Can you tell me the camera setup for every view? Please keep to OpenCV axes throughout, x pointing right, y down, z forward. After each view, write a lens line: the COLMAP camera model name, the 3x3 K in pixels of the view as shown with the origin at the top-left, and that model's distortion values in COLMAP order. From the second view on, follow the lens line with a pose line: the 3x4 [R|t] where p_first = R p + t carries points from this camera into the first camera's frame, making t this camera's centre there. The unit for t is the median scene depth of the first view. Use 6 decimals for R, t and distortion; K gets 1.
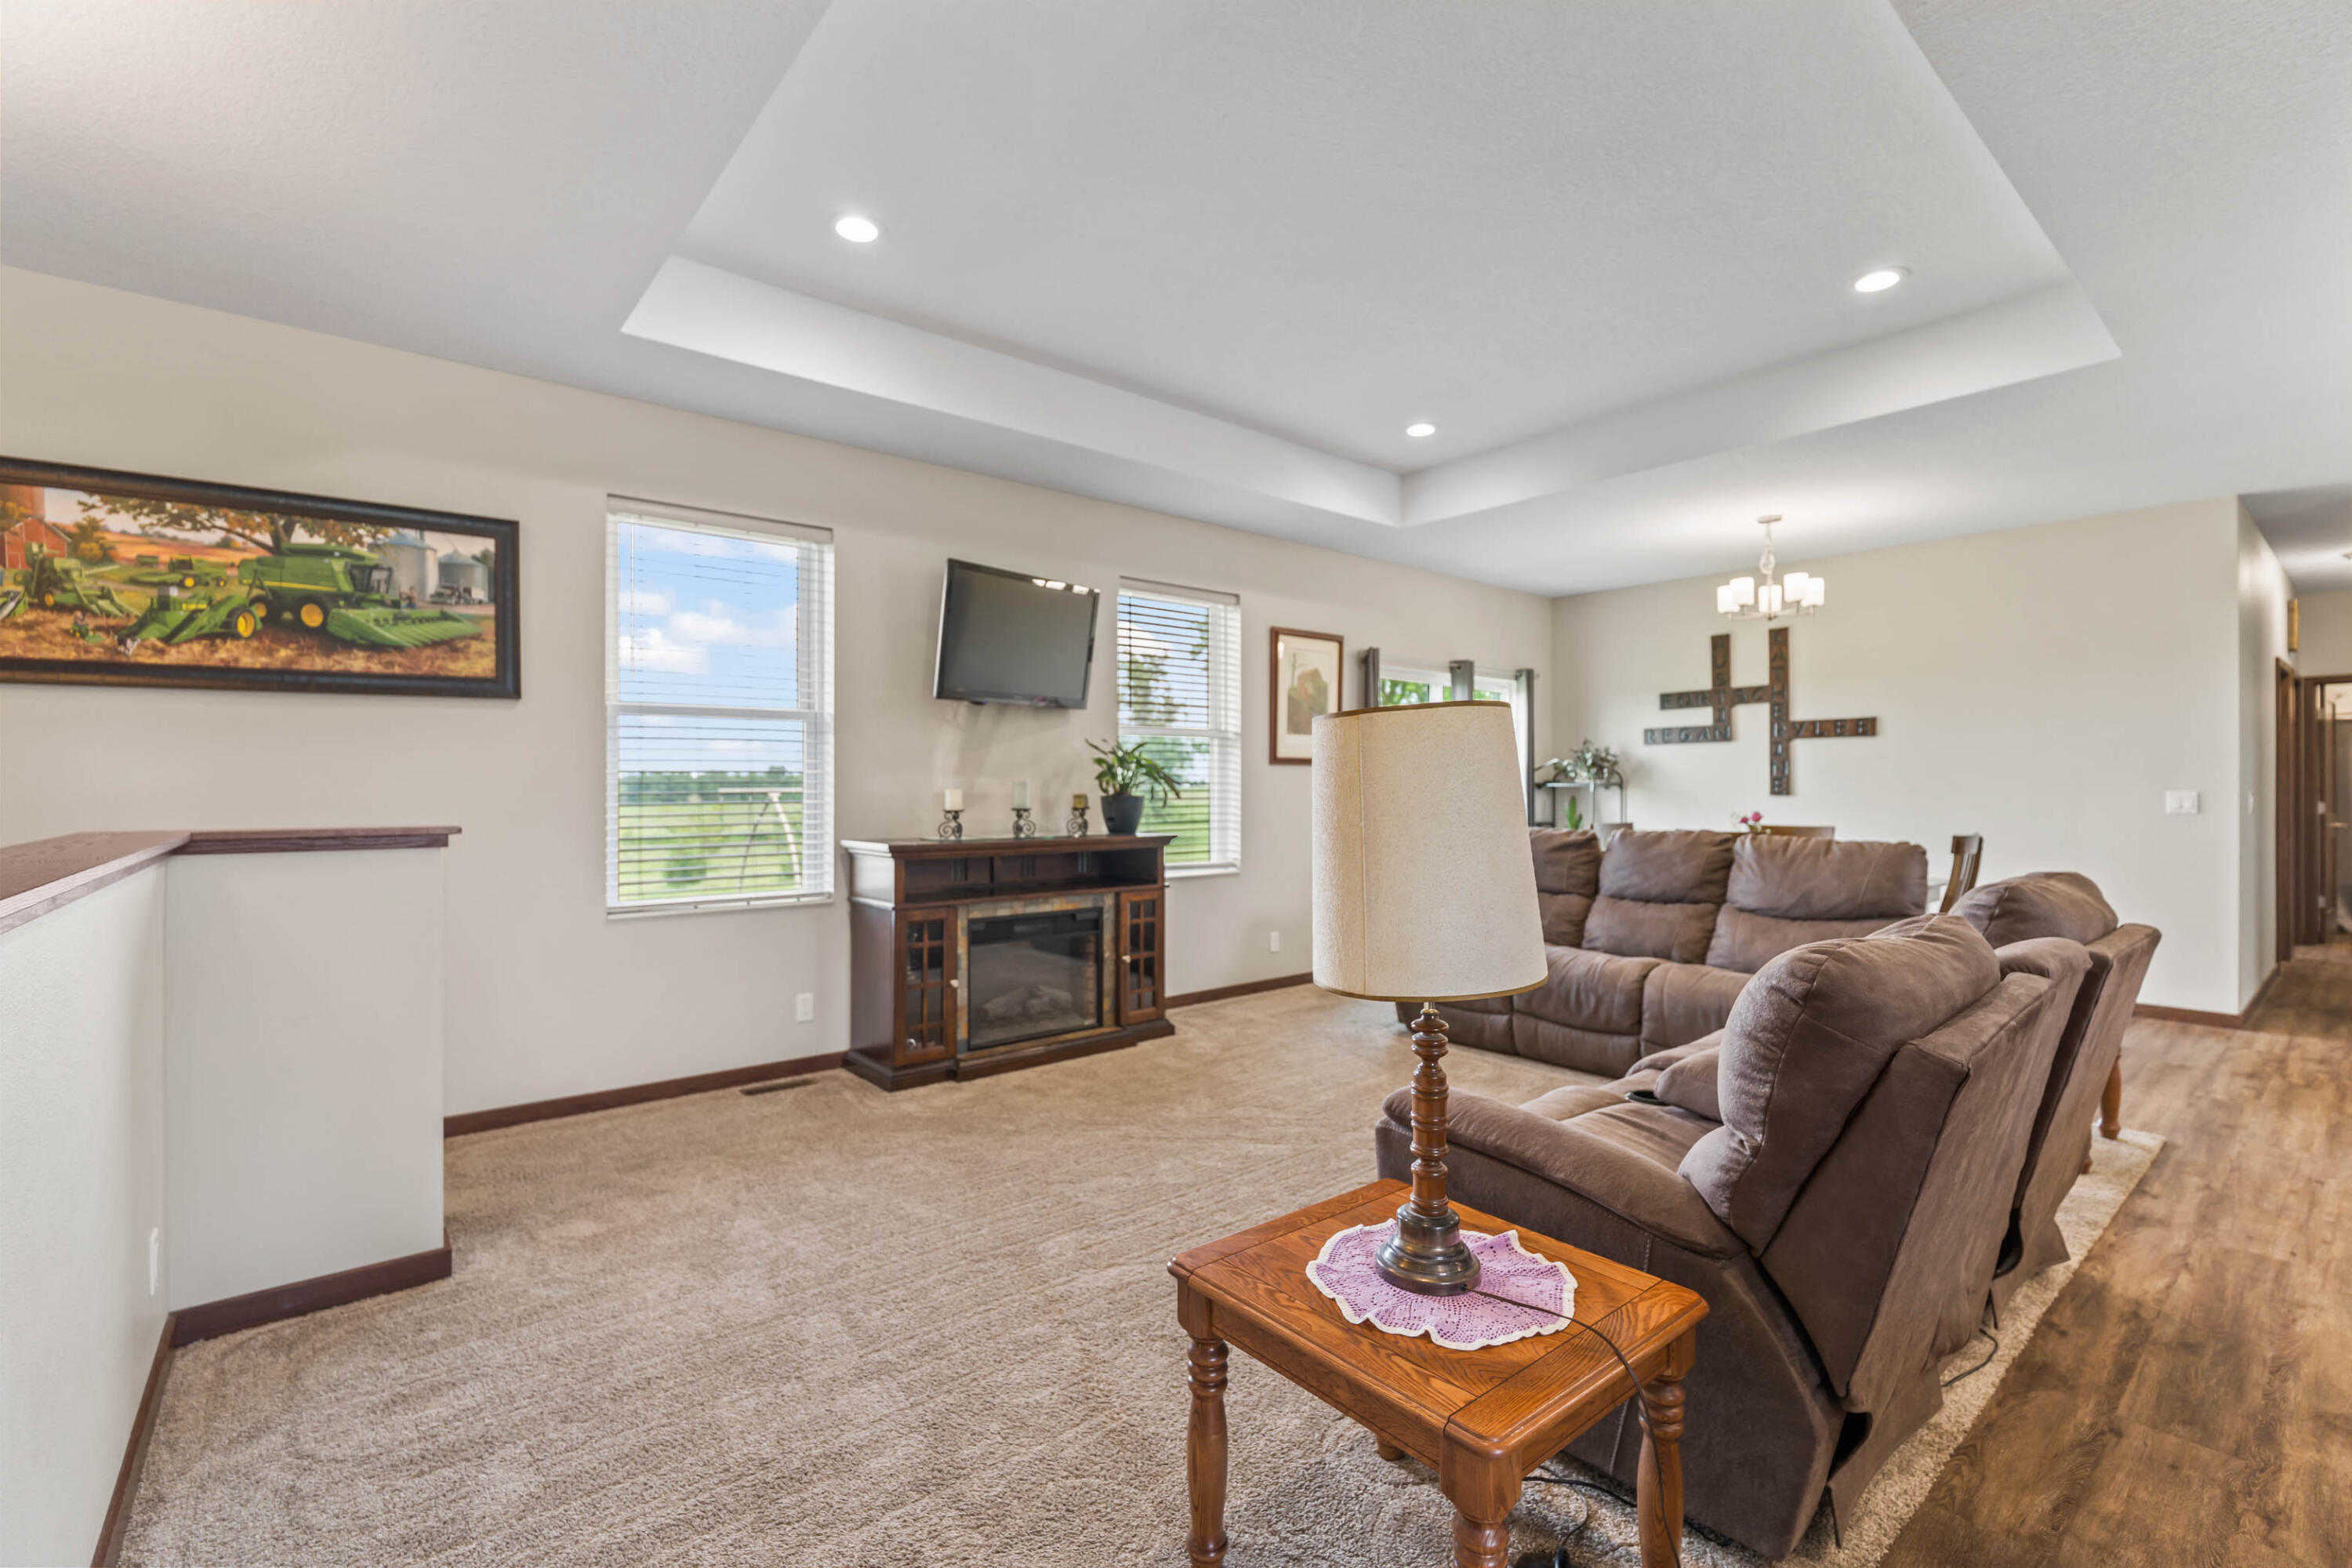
lens RADIAL K [[1035.9, 0, 1162.7], [0, 1035.9, 785.3], [0, 0, 1]] dist [-0.004936, 0.001192]
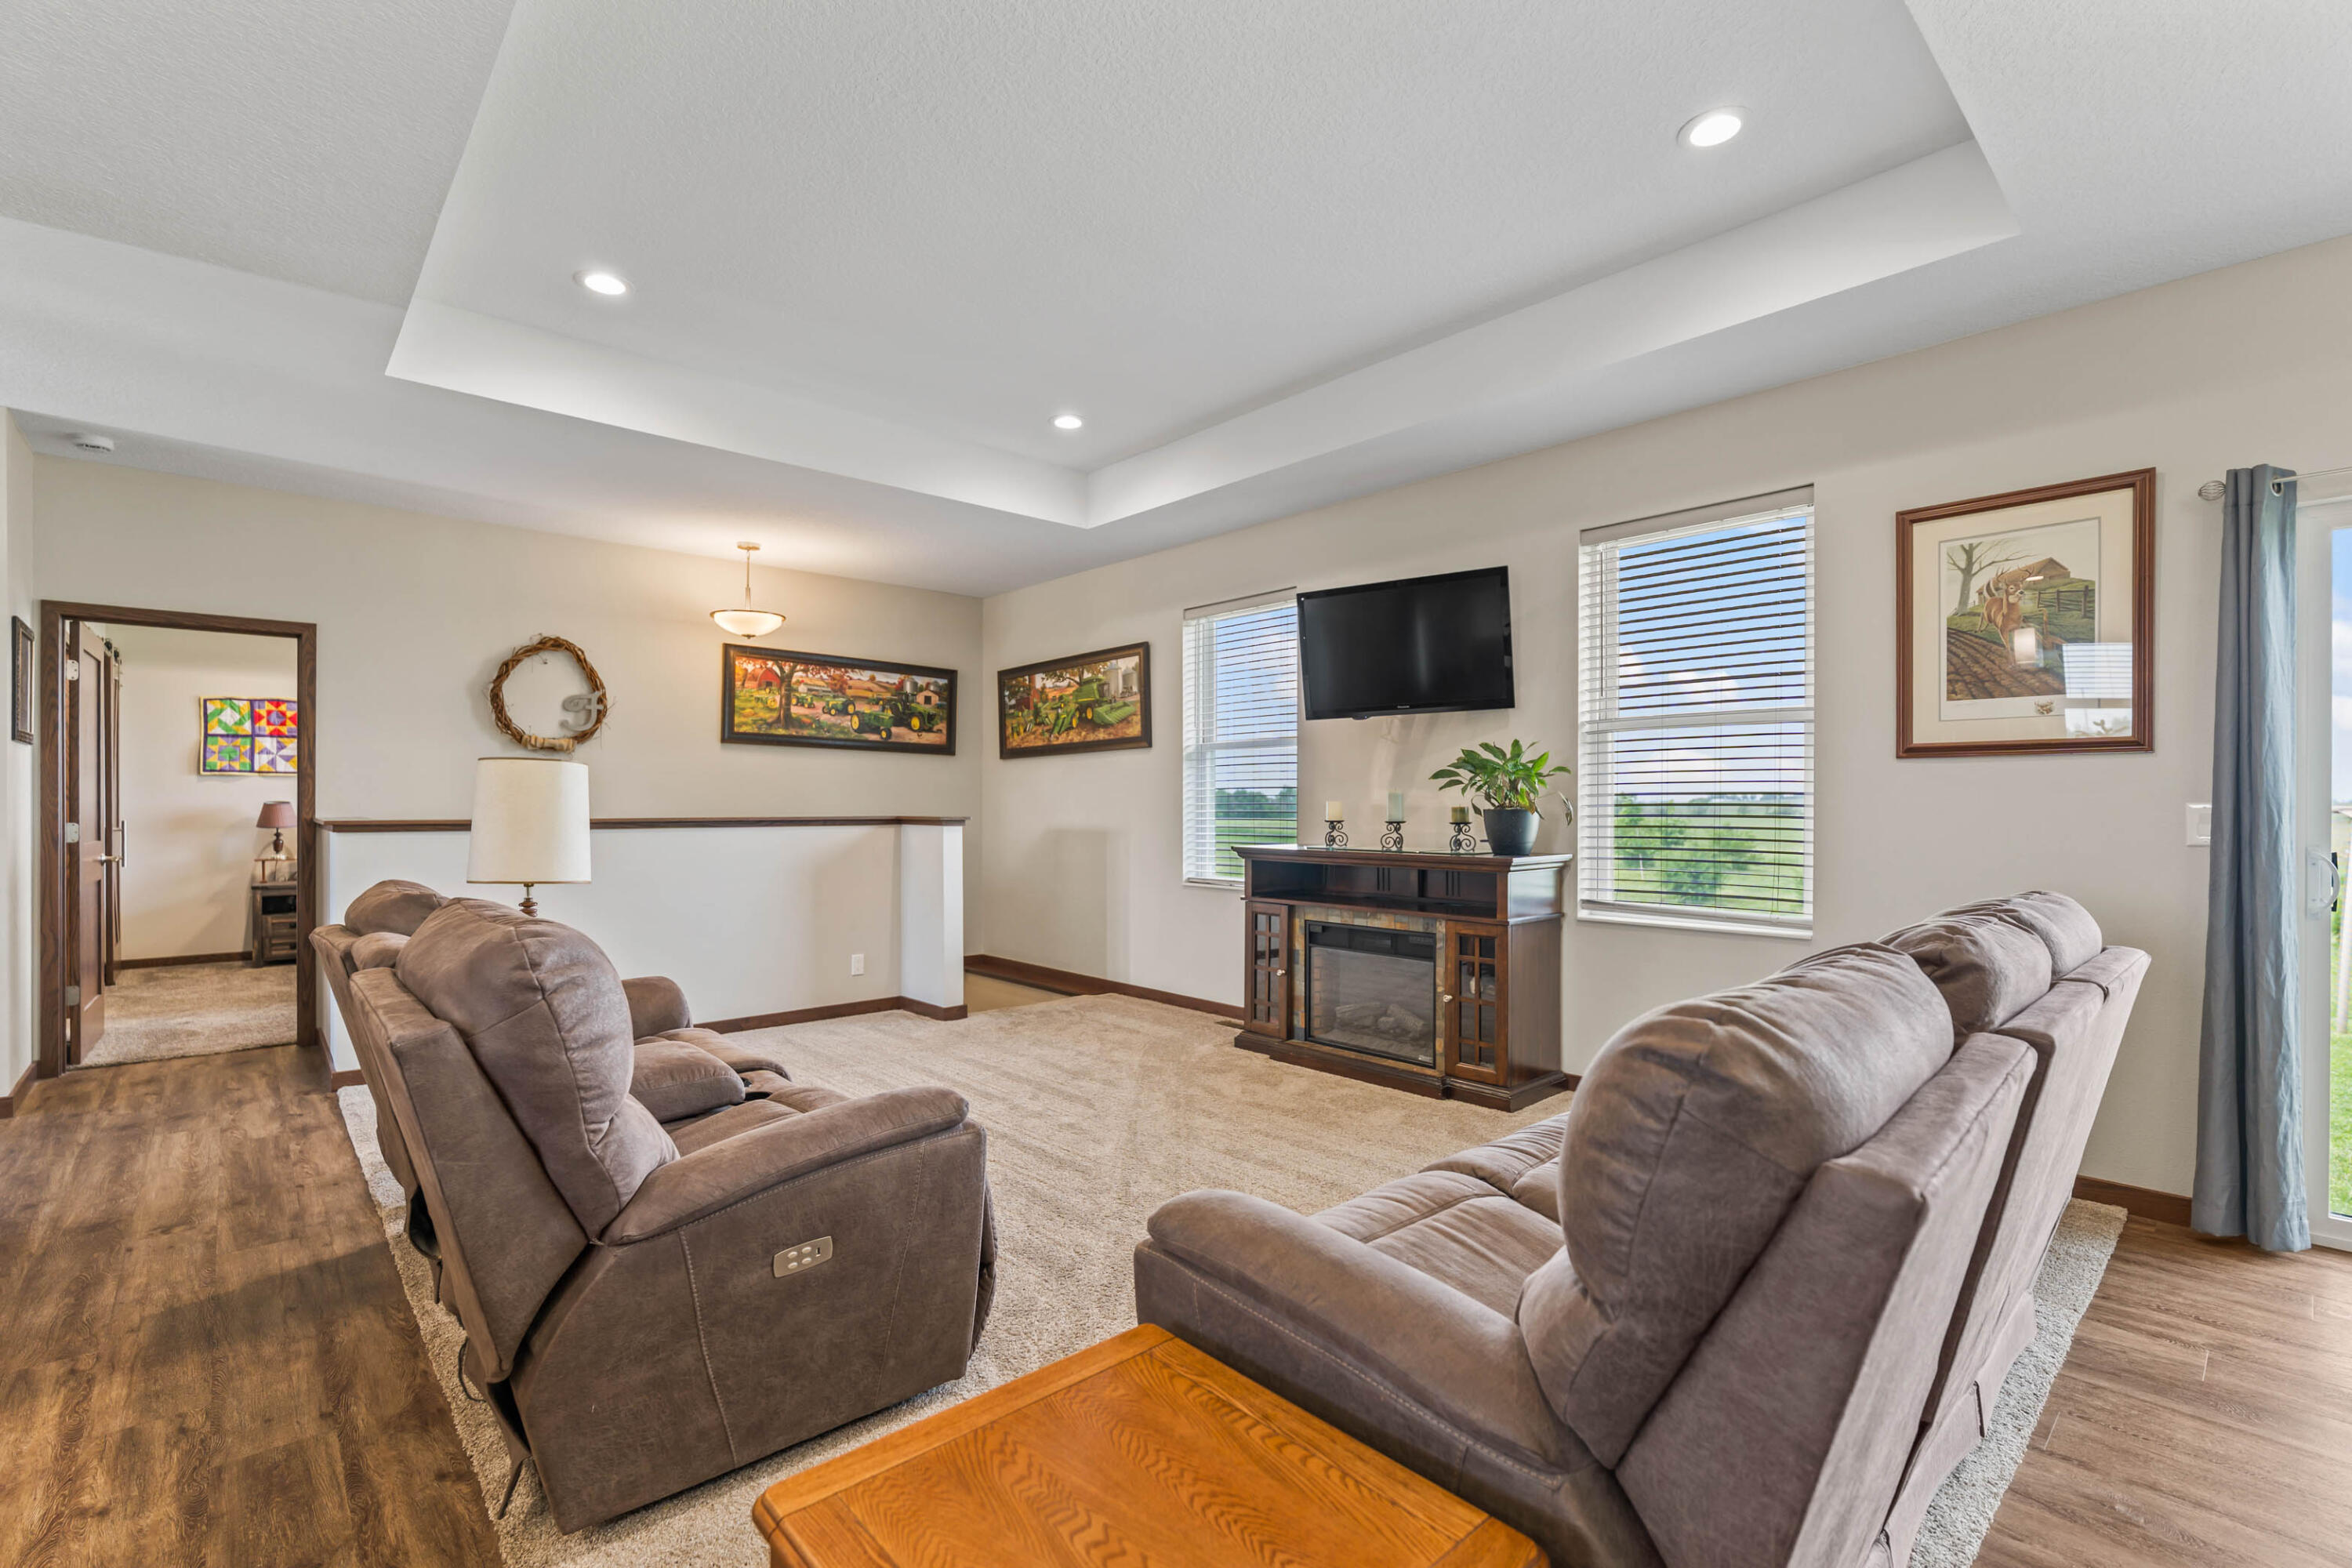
lens RADIAL K [[1035.9, 0, 1175.1], [0, 1035.9, 805.9], [0, 0, 1]] dist [-0.004936, 0.001192]
pose [[0.048071, 0.003189, -0.998839, 1.868048], [-0.001509, 0.999994, 0.003121, 0.012667], [0.998843, 0.001357, 0.048076, 1.683978]]
